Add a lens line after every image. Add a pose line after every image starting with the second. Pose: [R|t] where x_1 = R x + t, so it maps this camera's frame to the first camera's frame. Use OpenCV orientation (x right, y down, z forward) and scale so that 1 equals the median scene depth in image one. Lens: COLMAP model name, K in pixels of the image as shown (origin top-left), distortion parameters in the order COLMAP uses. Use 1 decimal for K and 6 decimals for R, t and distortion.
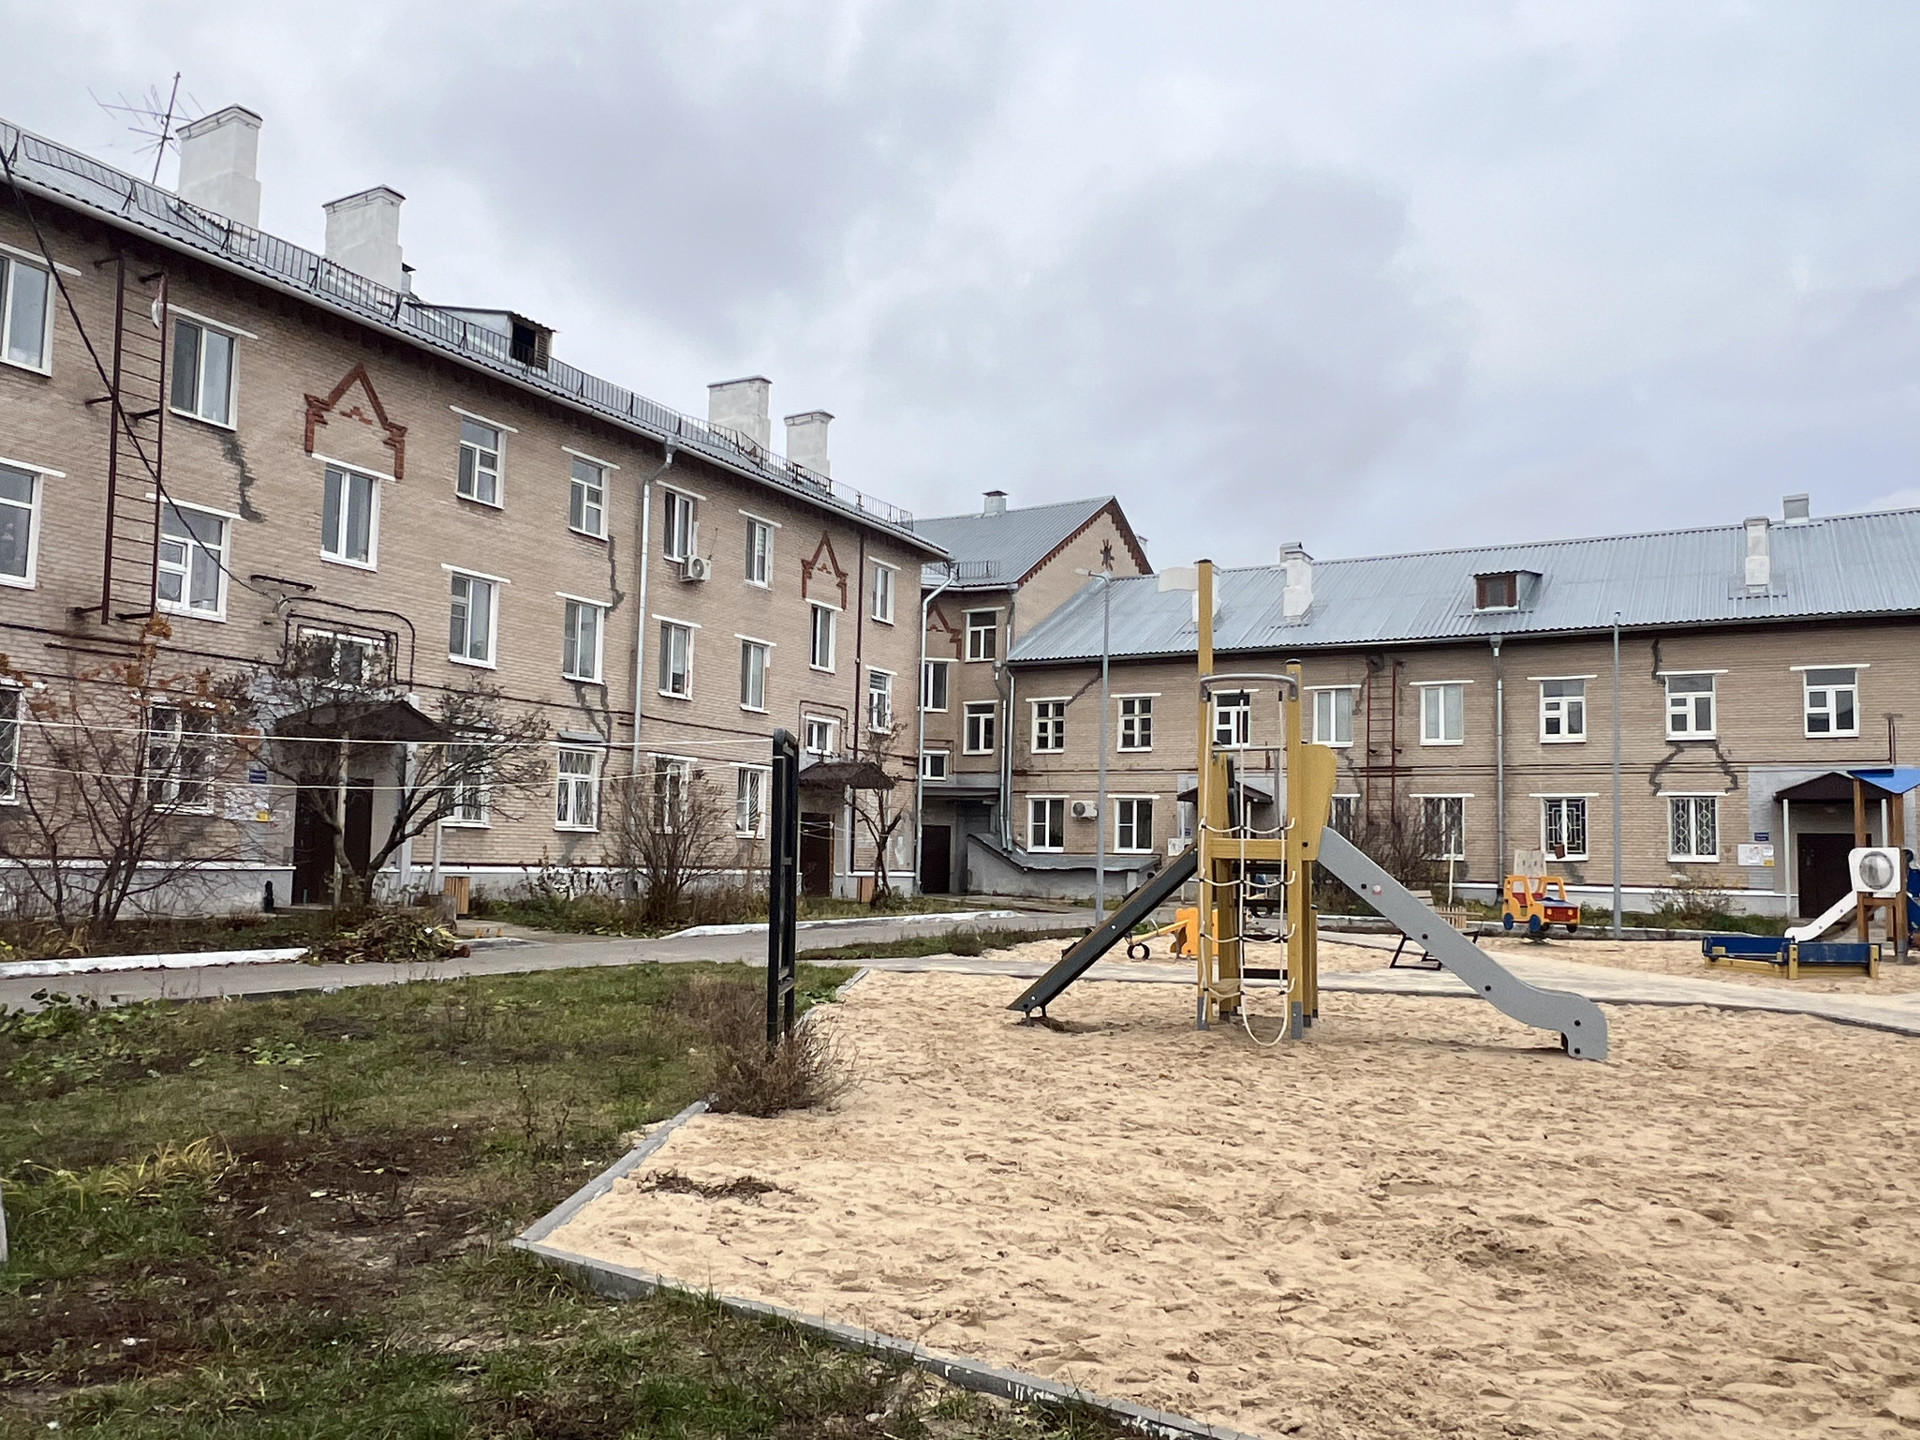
lens RADIAL K [[1444.9, 0, 960.5], [0, 1444.9, 730.3], [0, 0, 1]] dist [0.011172, -0.006684]
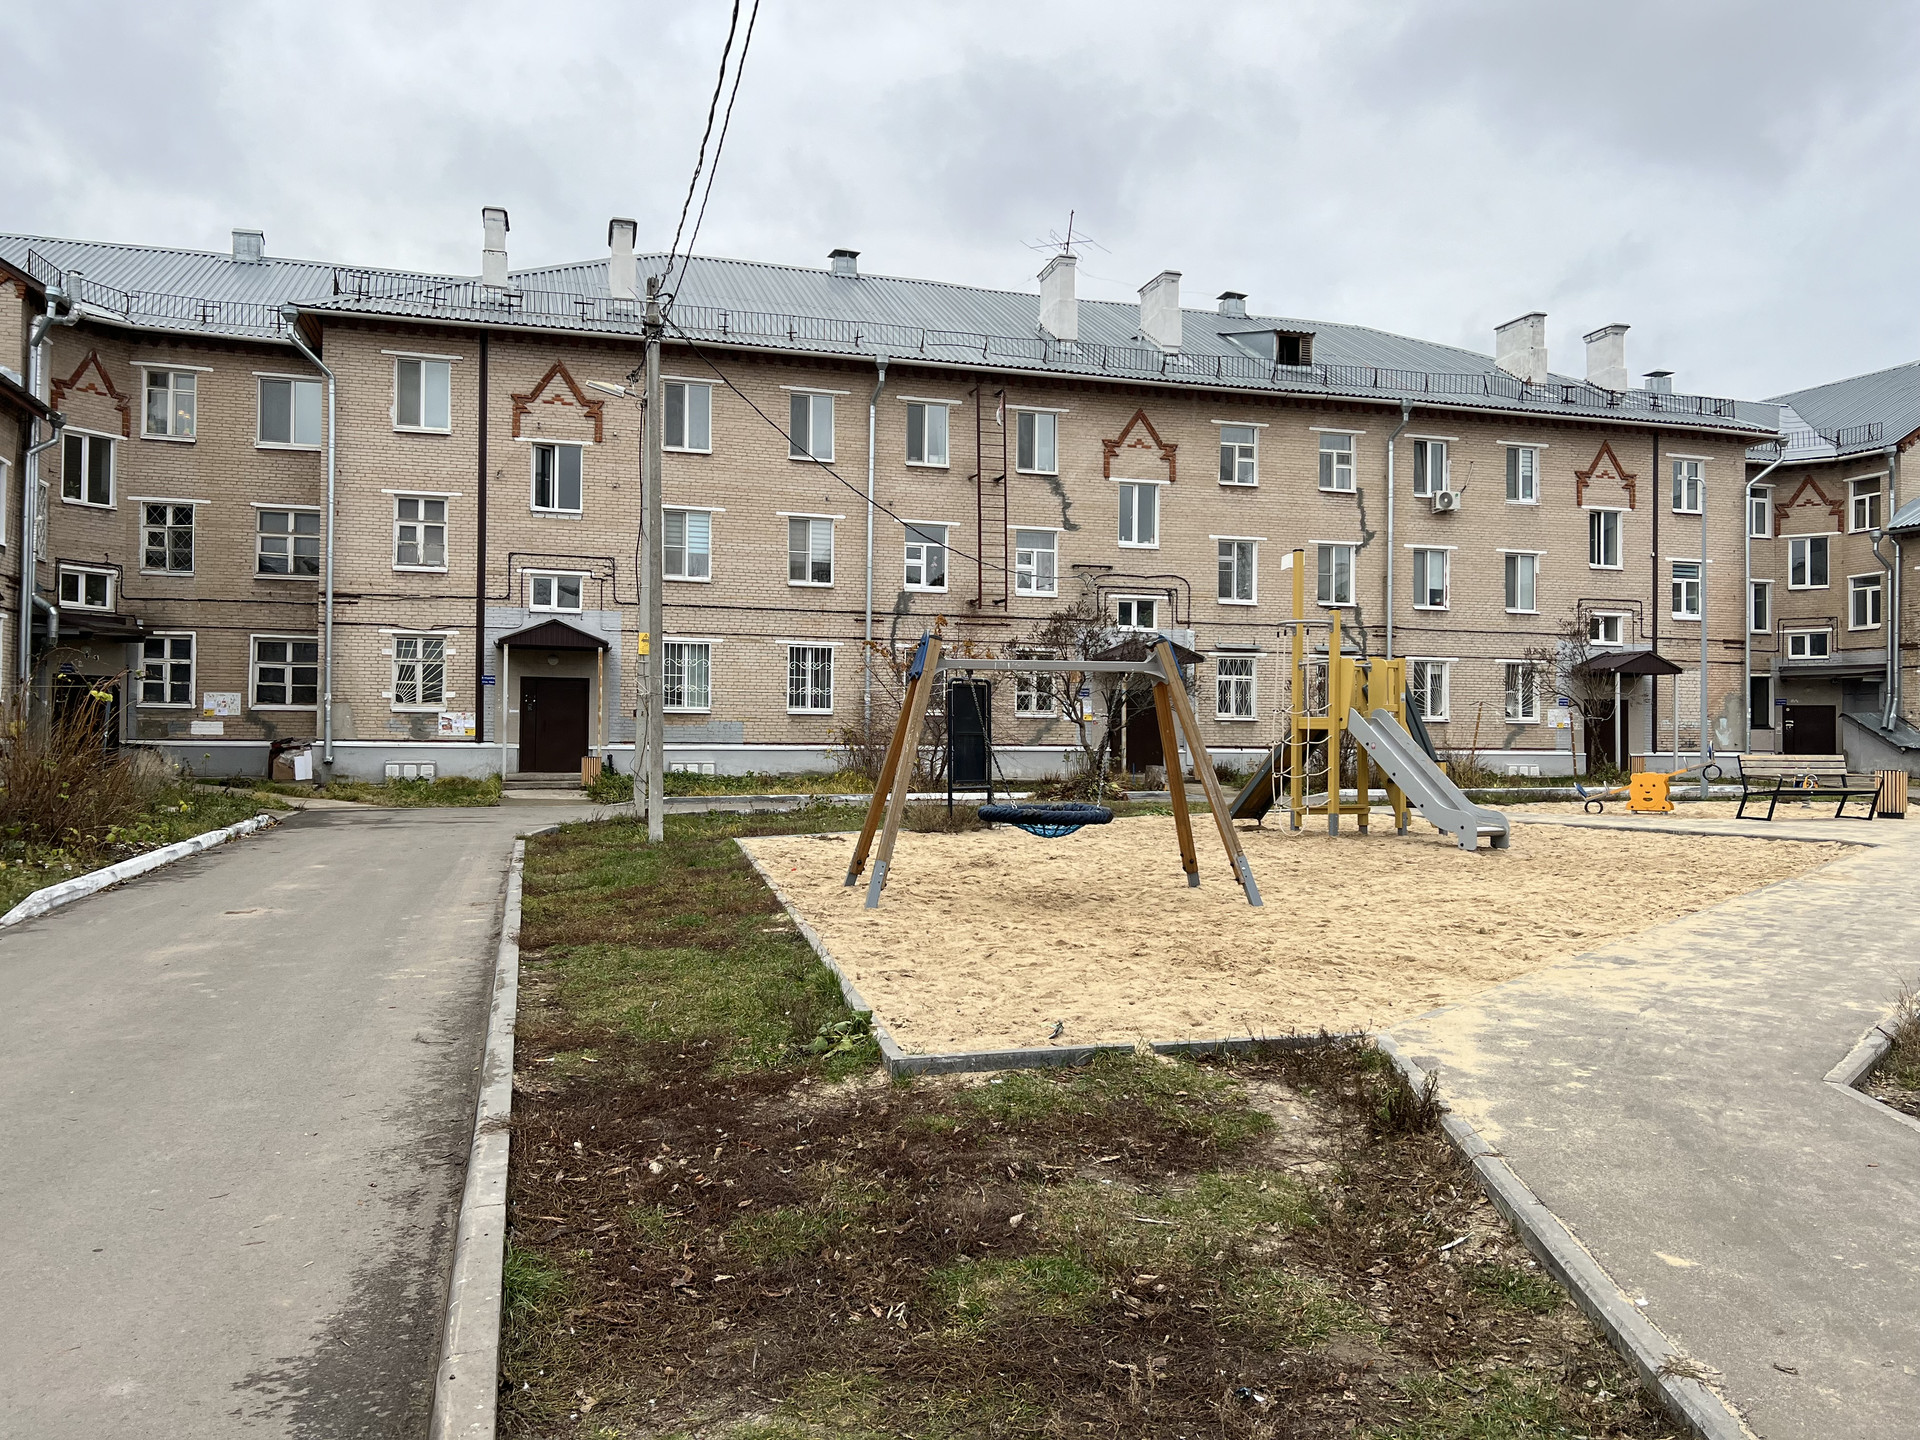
lens RADIAL K [[1457.5, 0, 959.6], [0, 1457.5, 716.2], [0, 0, 1]] dist [0.046552, -0.040856]
pose [[0.716017, -0.028808, -0.697488, 0.388786], [0.072834, 0.996778, 0.033599, -0.003961], [0.694272, -0.074858, 0.715809, -0.173236]]
